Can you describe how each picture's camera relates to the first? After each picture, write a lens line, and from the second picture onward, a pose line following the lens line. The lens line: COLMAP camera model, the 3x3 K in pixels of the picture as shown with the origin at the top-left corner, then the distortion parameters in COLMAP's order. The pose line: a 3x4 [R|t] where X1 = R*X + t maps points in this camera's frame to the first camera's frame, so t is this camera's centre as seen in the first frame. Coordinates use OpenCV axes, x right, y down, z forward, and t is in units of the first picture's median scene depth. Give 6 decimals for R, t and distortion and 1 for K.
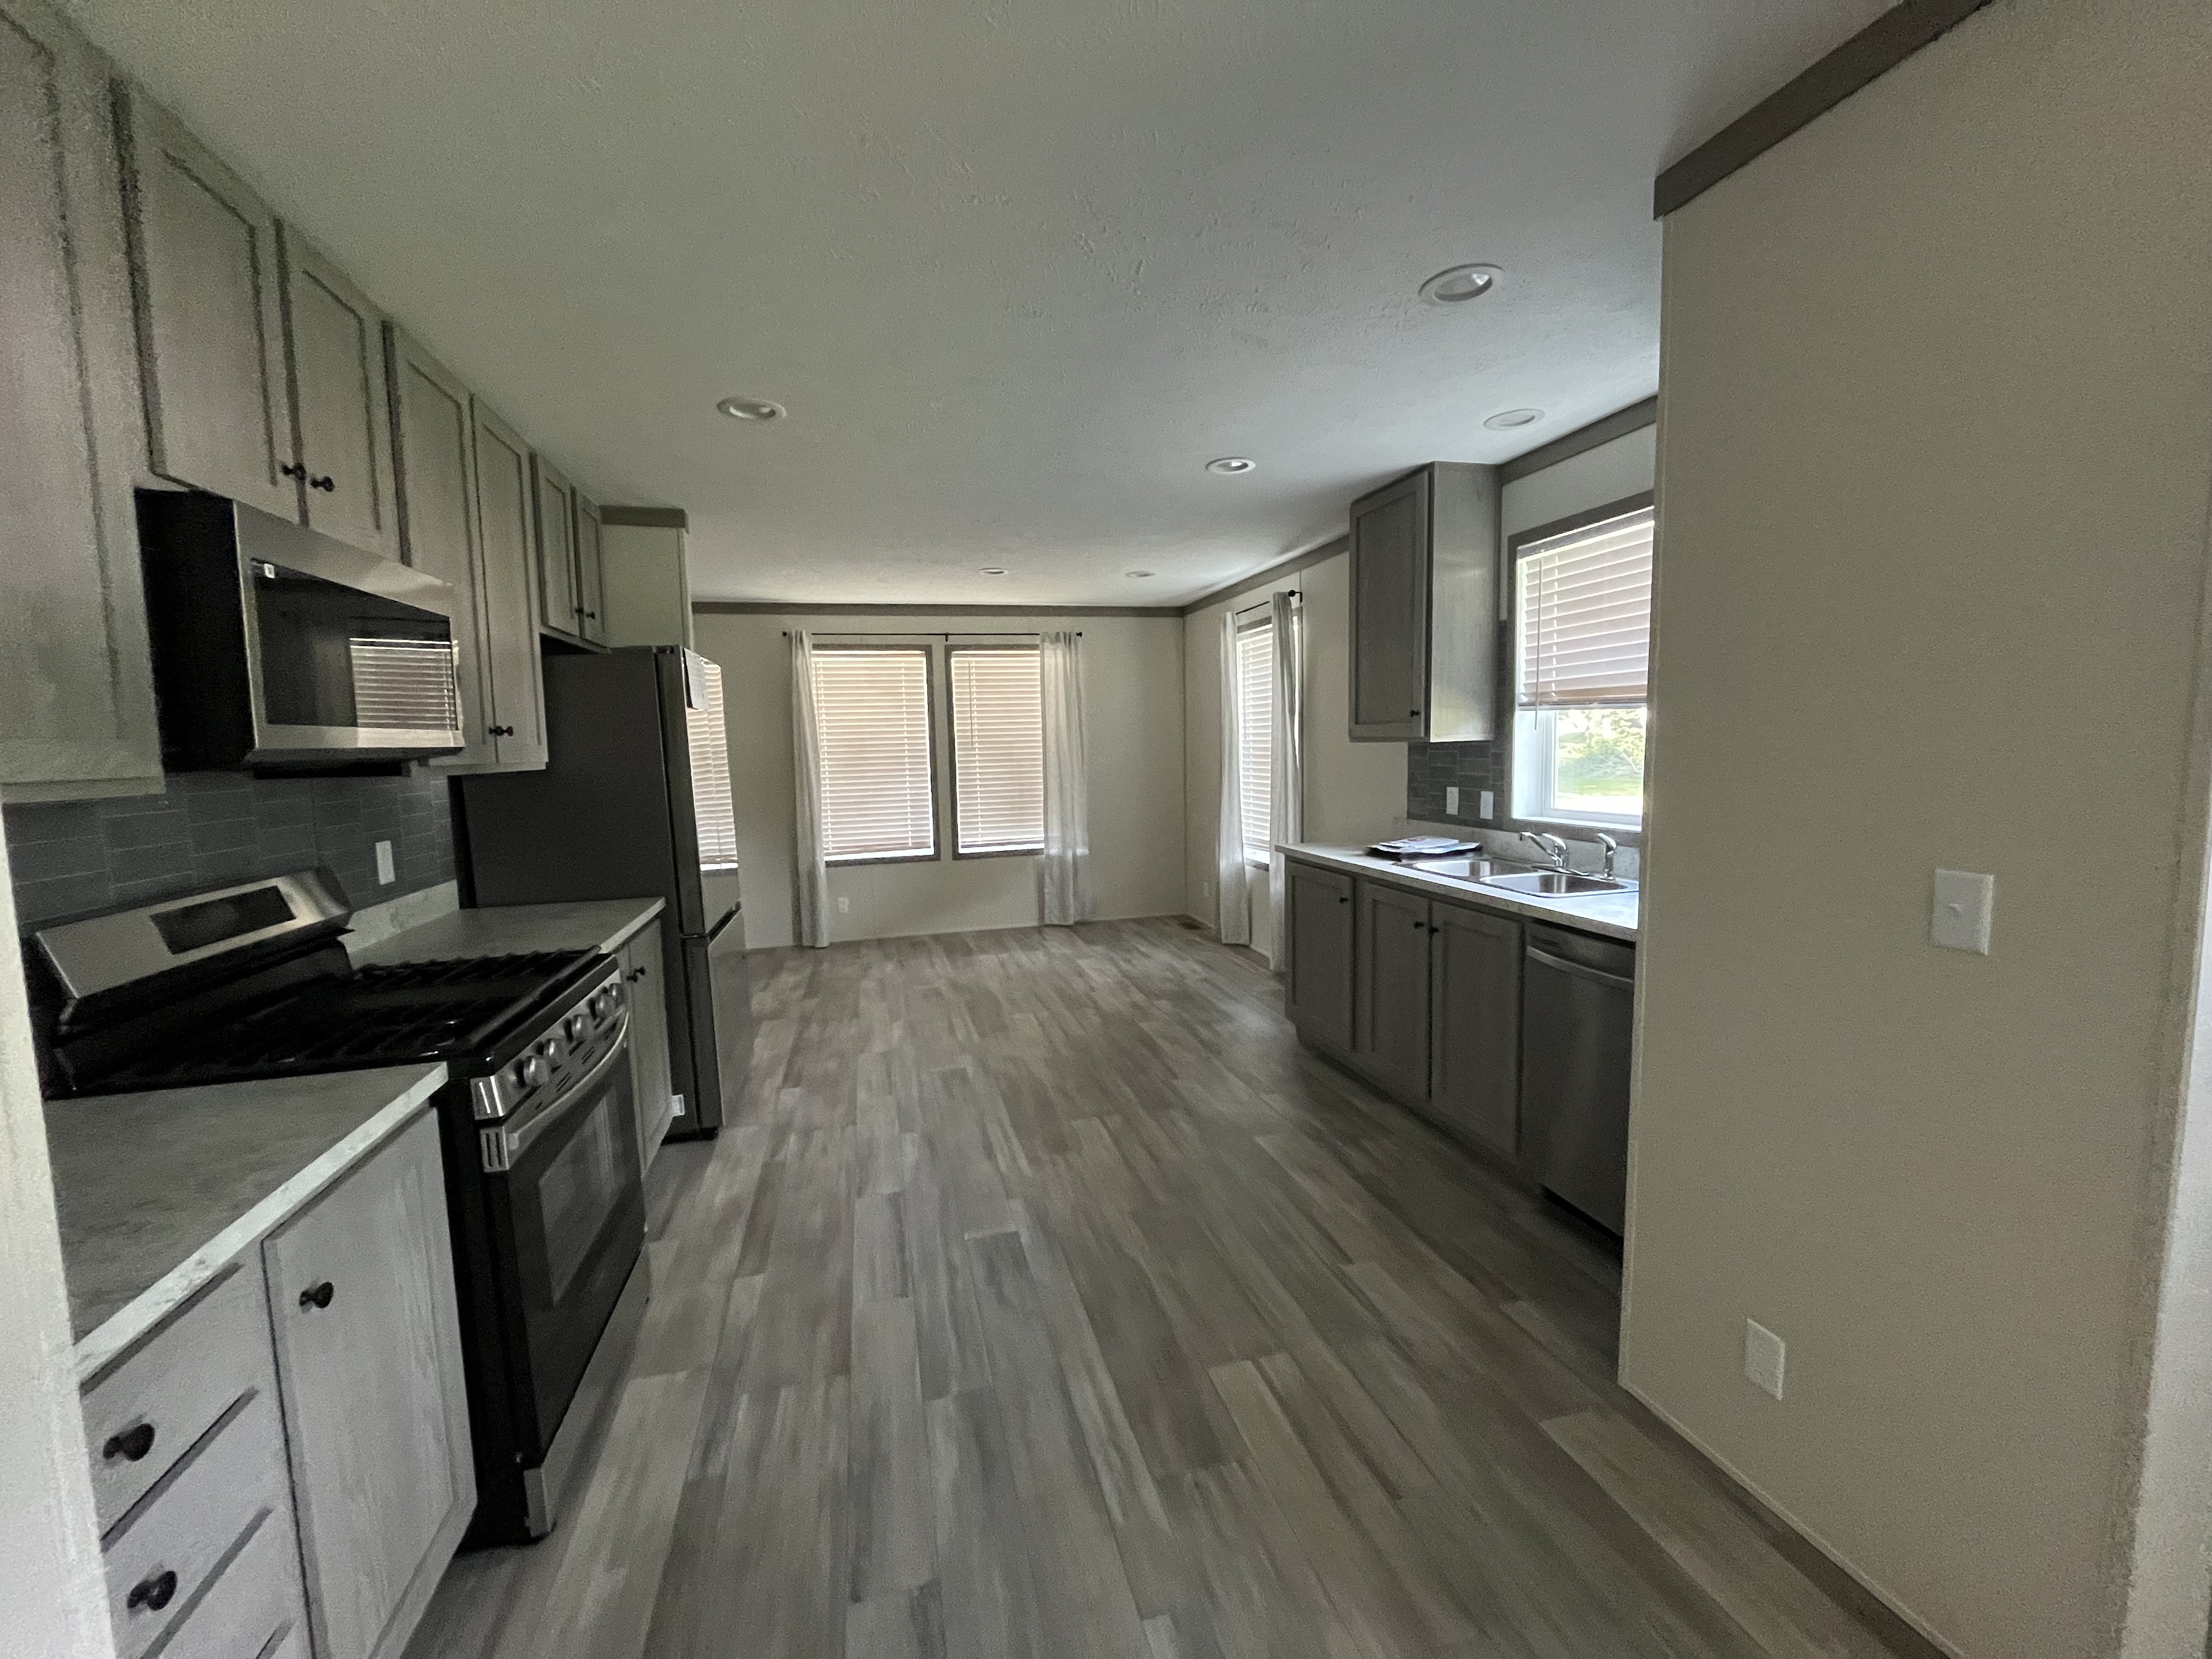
lens RADIAL K [[891.6, 0, 1100.9], [0, 891.6, 831.1], [0, 0, 1]] dist [-0.002293, -0.000774]
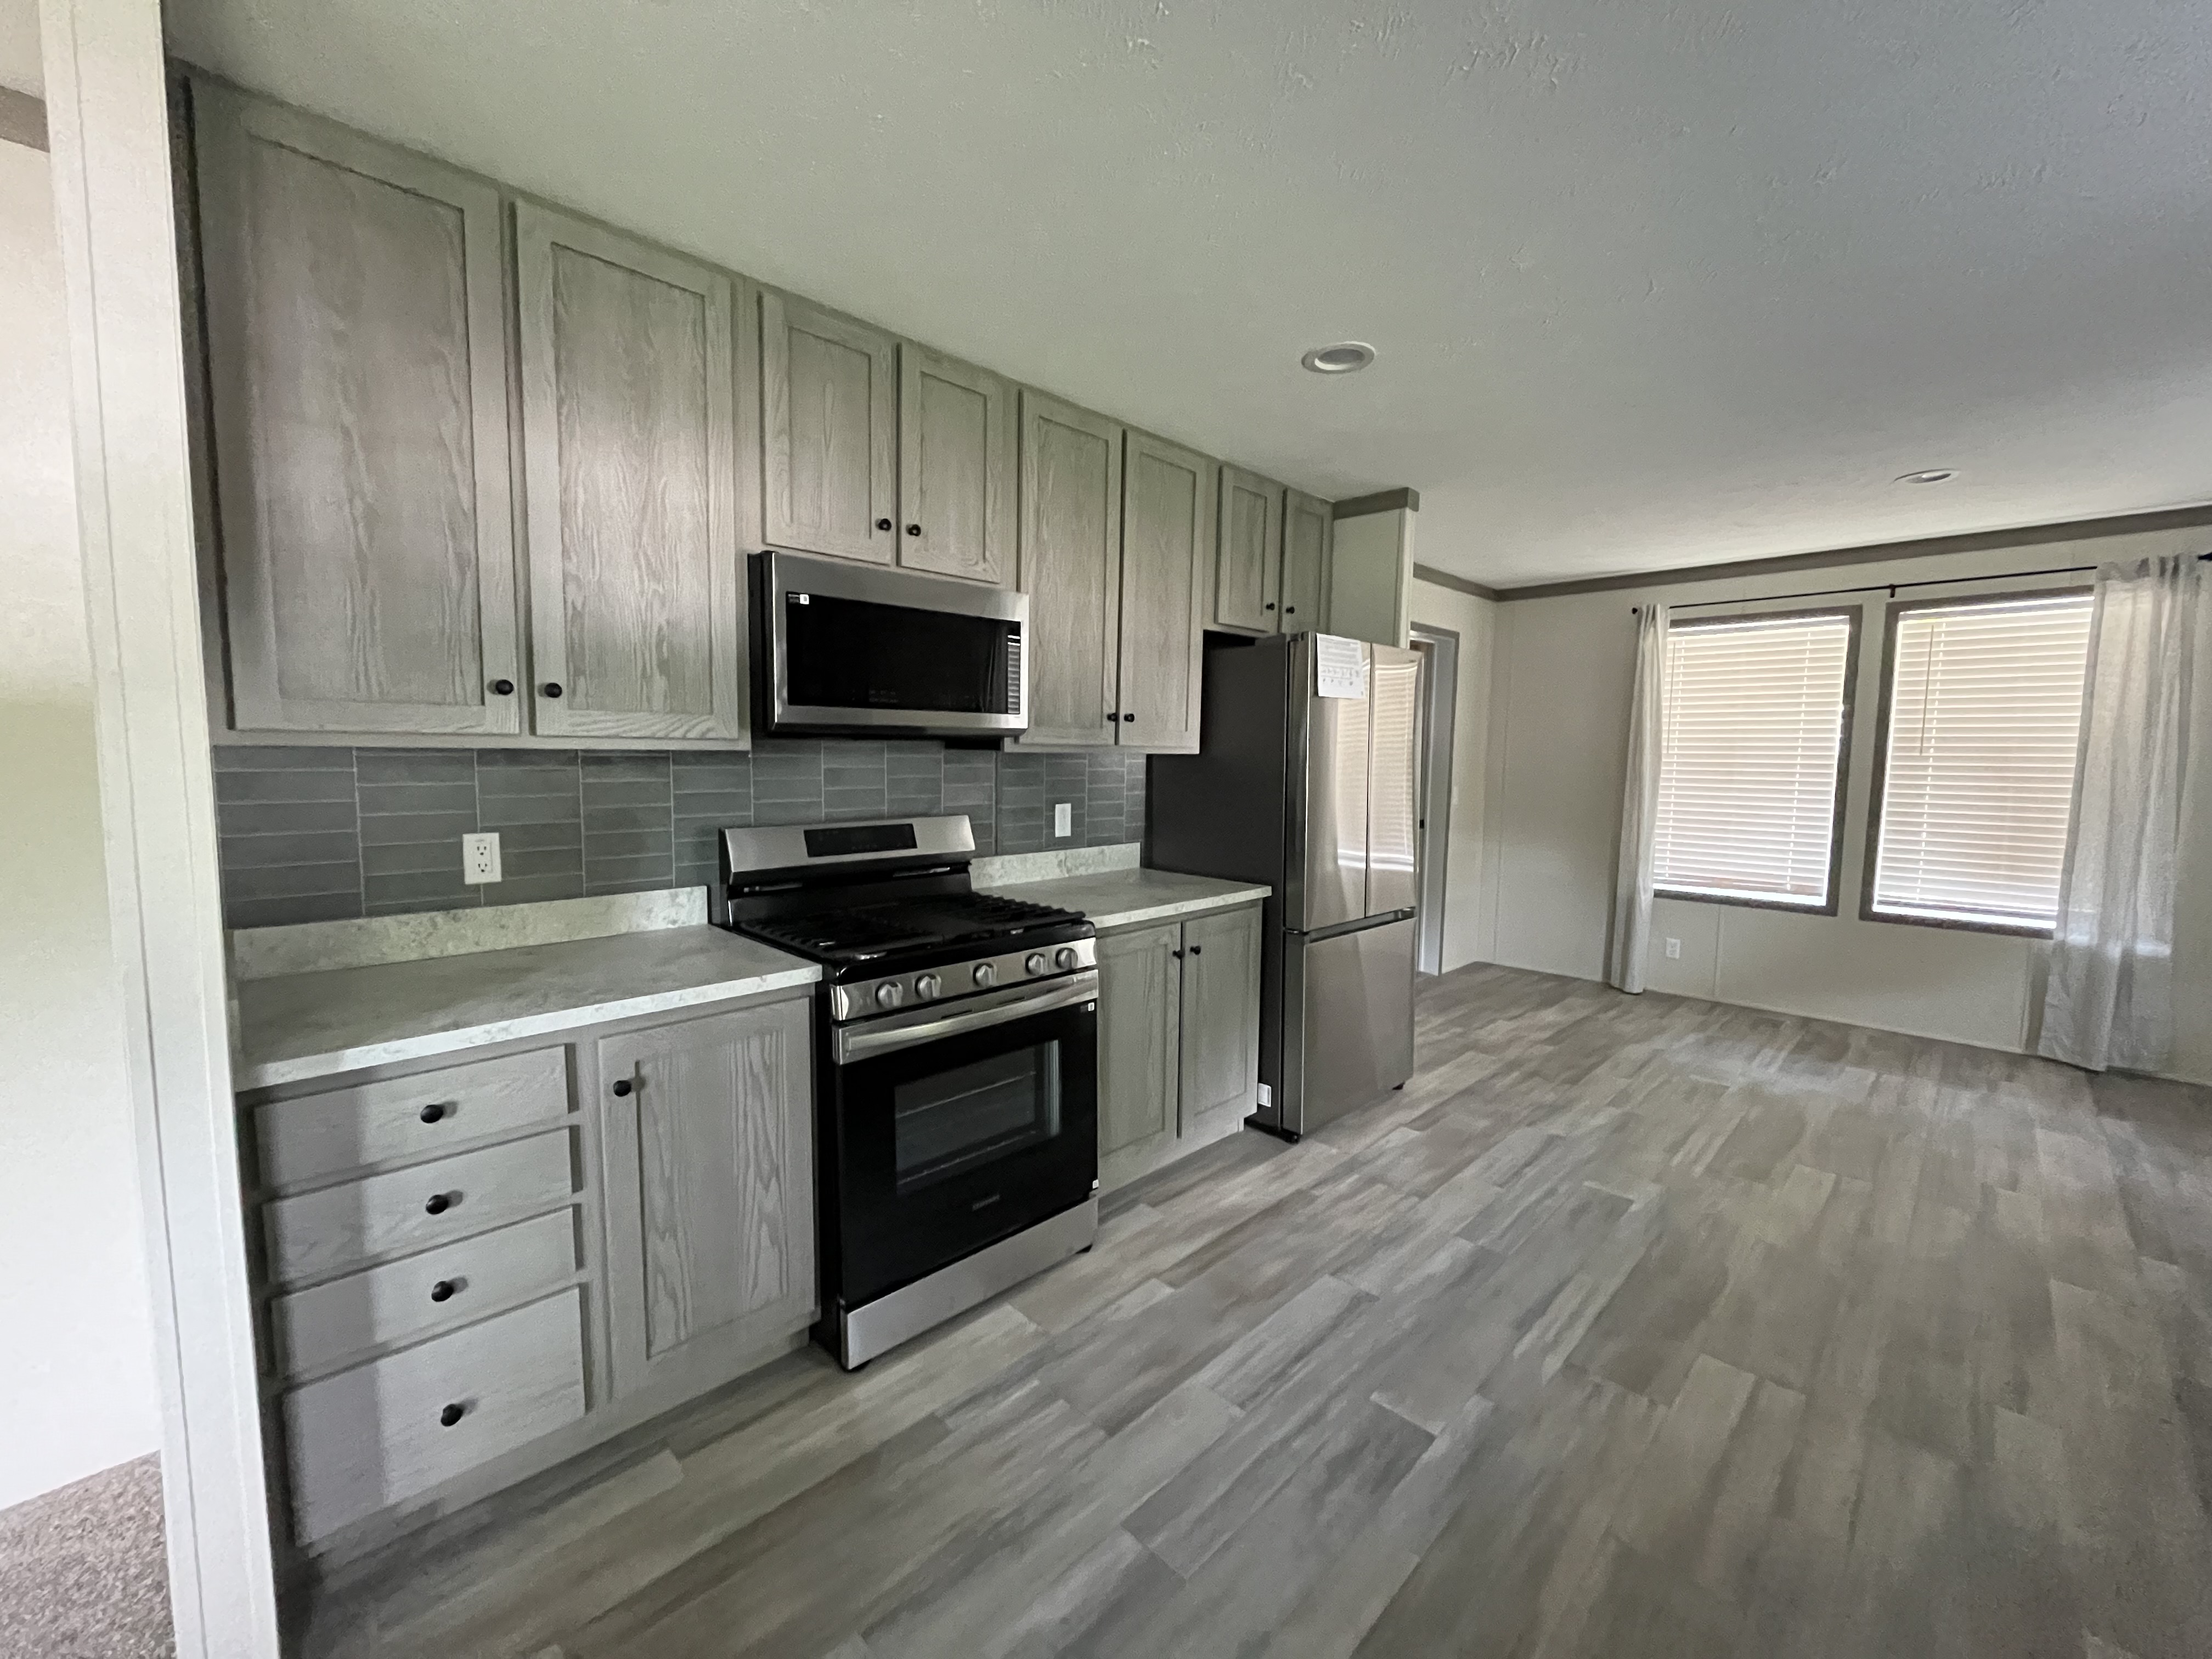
lens RADIAL K [[891.6, 0, 1100.9], [0, 891.6, 831.1], [0, 0, 1]] dist [-0.002293, -0.000774]
pose [[0.498385, 0.108867, -0.860093, 0.244260], [-0.109844, 0.992019, 0.061916, -0.025697], [0.859969, 0.063618, 0.506366, 0.300127]]
